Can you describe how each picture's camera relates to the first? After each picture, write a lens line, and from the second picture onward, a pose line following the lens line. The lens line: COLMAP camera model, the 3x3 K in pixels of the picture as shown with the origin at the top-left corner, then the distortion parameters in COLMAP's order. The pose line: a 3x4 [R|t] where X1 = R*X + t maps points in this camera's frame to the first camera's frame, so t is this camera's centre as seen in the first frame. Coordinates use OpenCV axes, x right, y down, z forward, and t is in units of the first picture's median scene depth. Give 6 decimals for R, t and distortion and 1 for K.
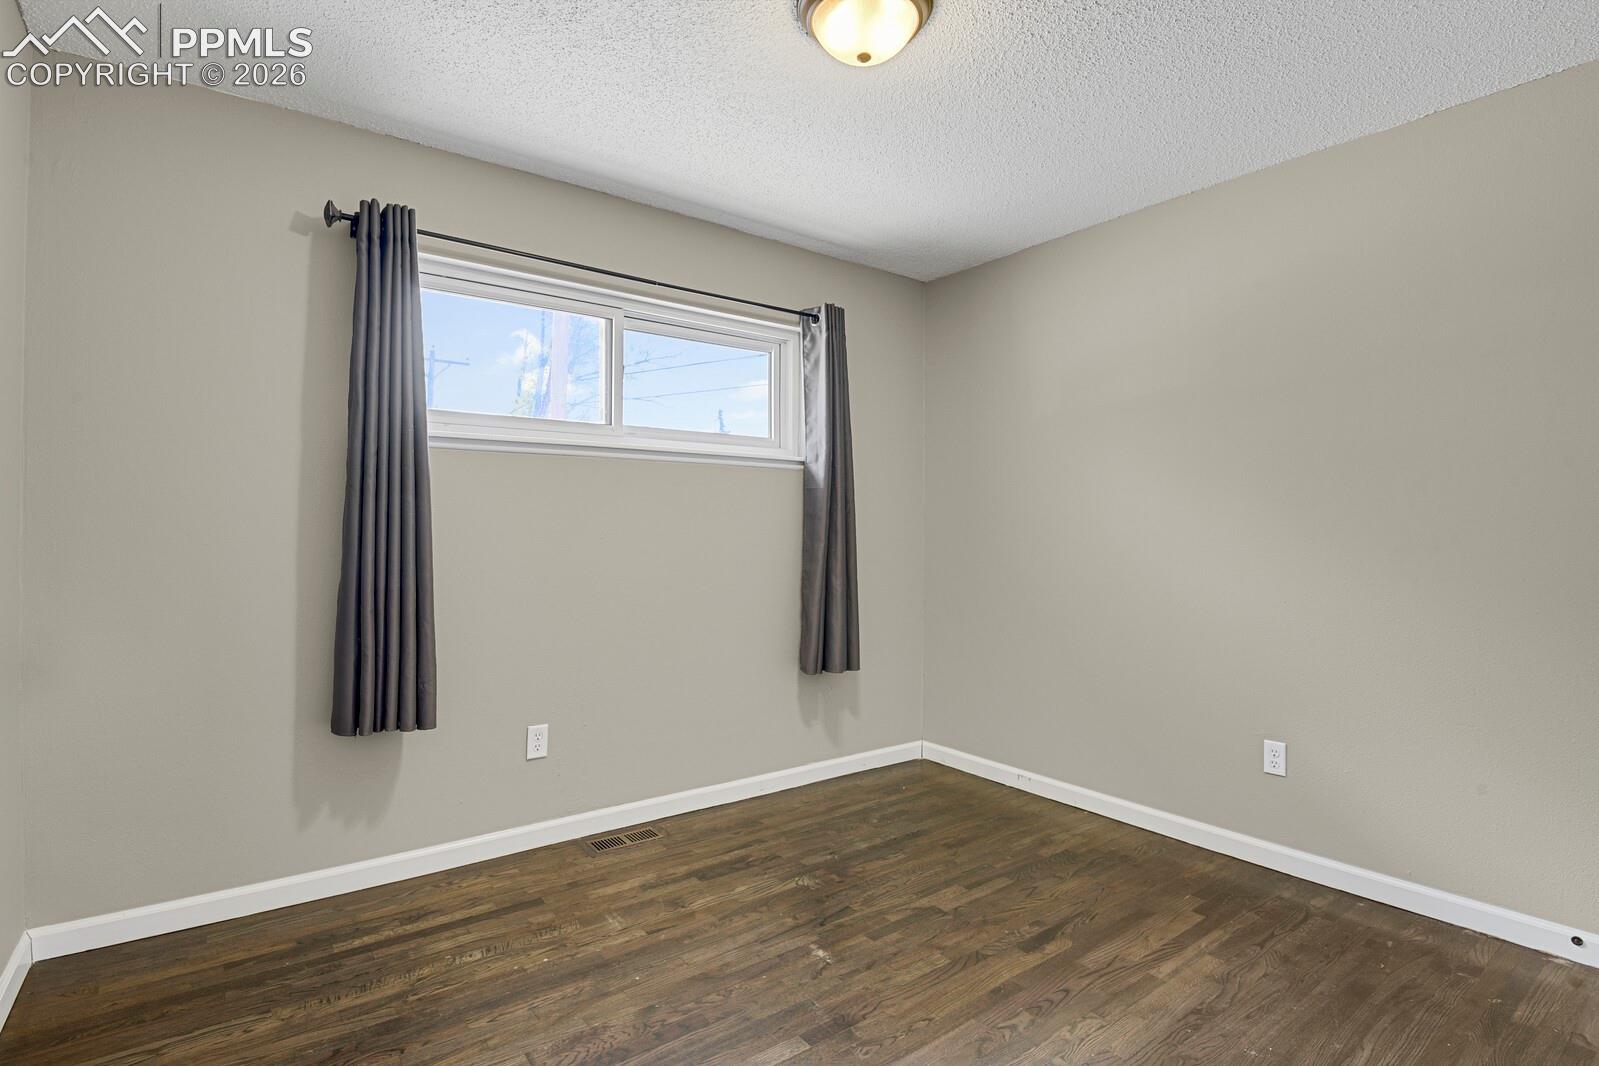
lens RADIAL K [[780.8, 0, 799.3], [0, 780.8, 530.0], [0, 0, 1]] dist [-0.022378, -0.005184]
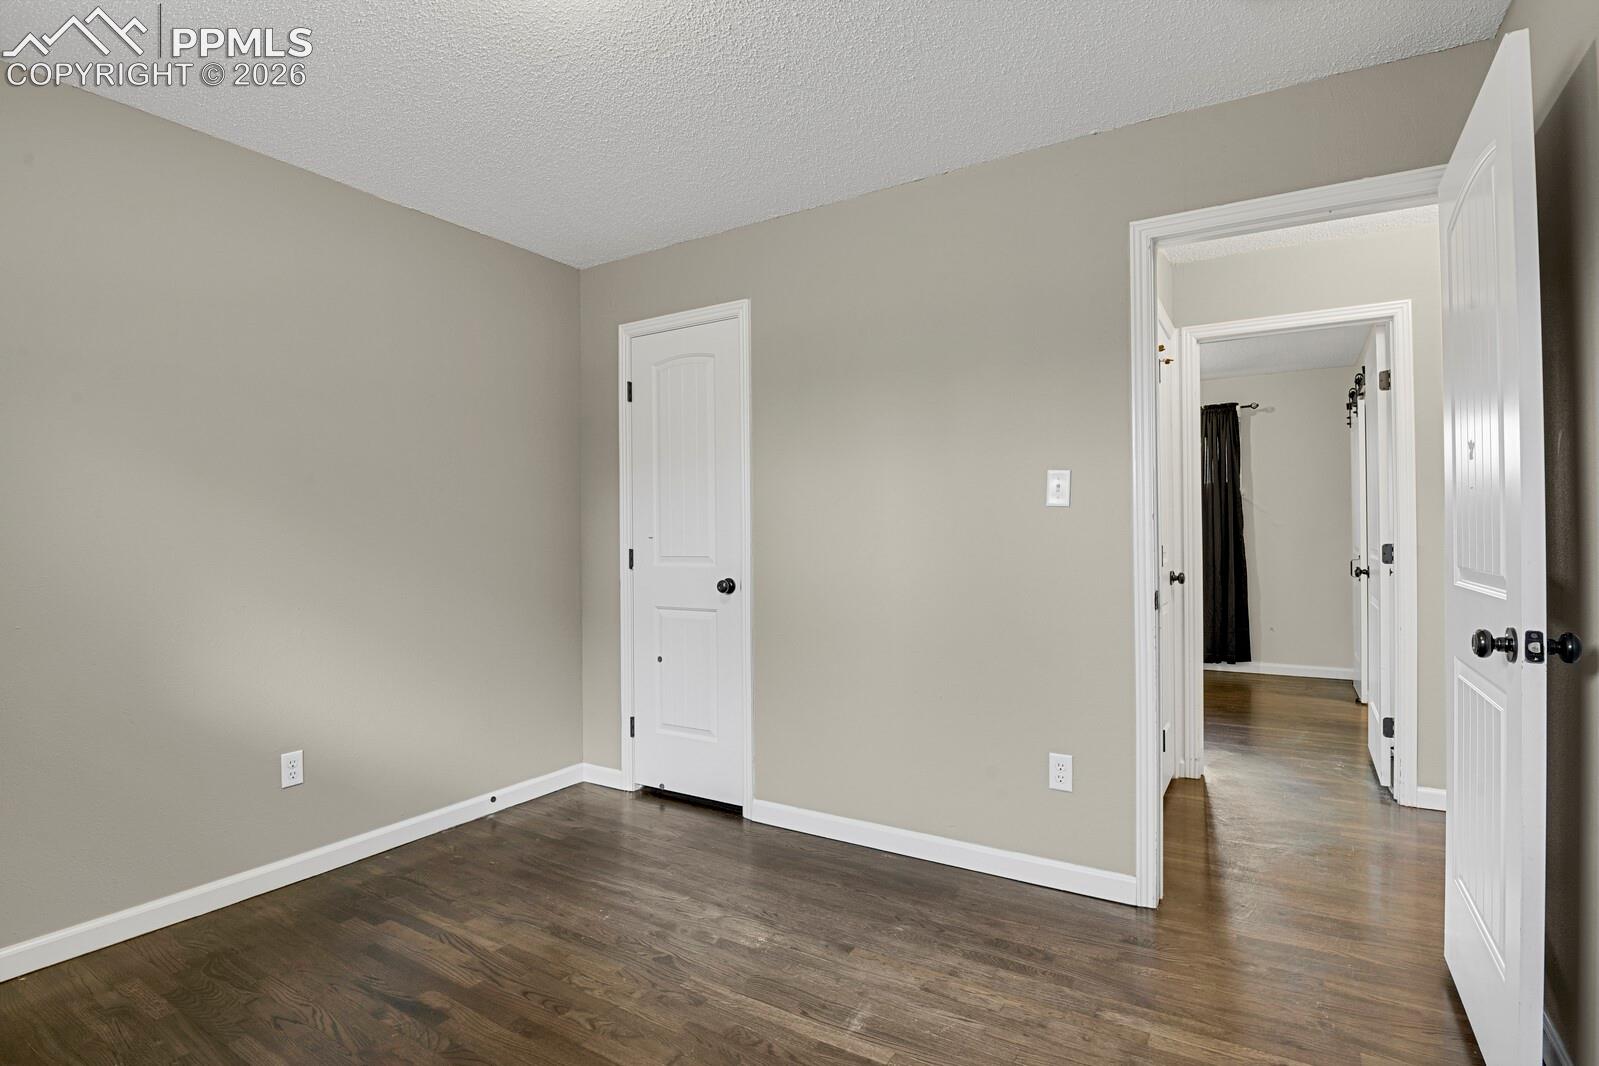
lens RADIAL K [[780.8, 0, 799.3], [0, 780.8, 530.0], [0, 0, 1]] dist [-0.022378, -0.005184]
pose [[-0.363115, 0.003293, 0.931739, -0.628716], [0.001588, 0.999994, -0.002915, -0.006054], [-0.931743, 0.000421, -0.363118, 0.889838]]
